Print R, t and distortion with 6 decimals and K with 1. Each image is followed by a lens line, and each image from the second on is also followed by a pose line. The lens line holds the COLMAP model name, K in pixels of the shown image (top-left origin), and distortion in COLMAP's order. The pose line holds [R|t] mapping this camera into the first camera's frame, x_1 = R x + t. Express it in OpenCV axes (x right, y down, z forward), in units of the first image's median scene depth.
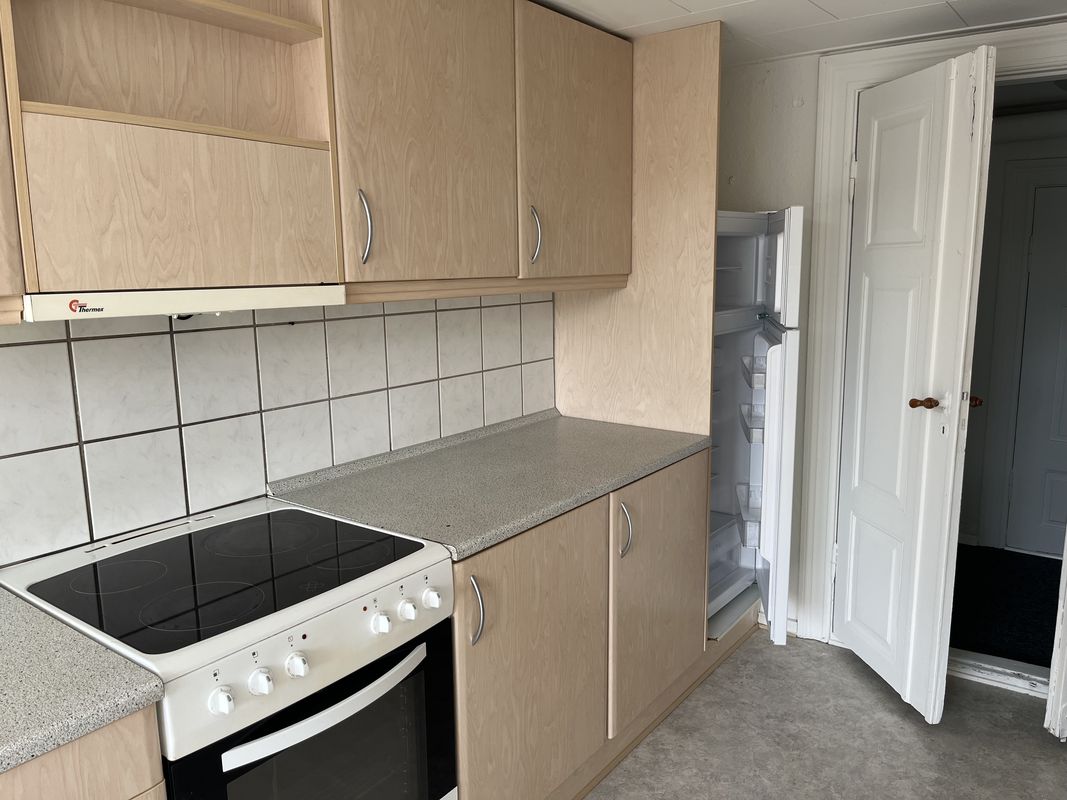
lens RADIAL K [[816.8, 0, 533.5], [0, 816.8, 400.0], [0, 0, 1]] dist [0.058973, -0.087148]
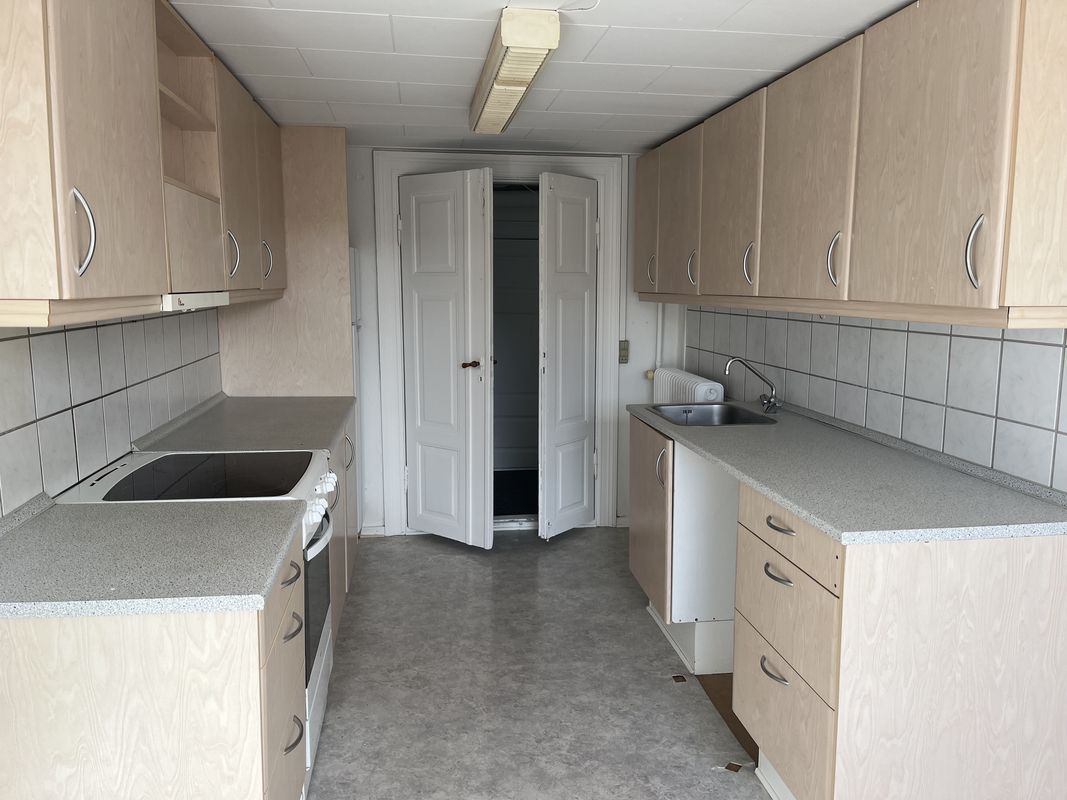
lens RADIAL K [[816.8, 0, 533.5], [0, 816.8, 400.0], [0, 0, 1]] dist [0.058973, -0.087148]
pose [[0.714523, -0.084773, 0.694457, -0.592835], [0.102398, 0.994614, 0.016056, 0.059683], [-0.692078, 0.059639, 0.719355, -0.307264]]
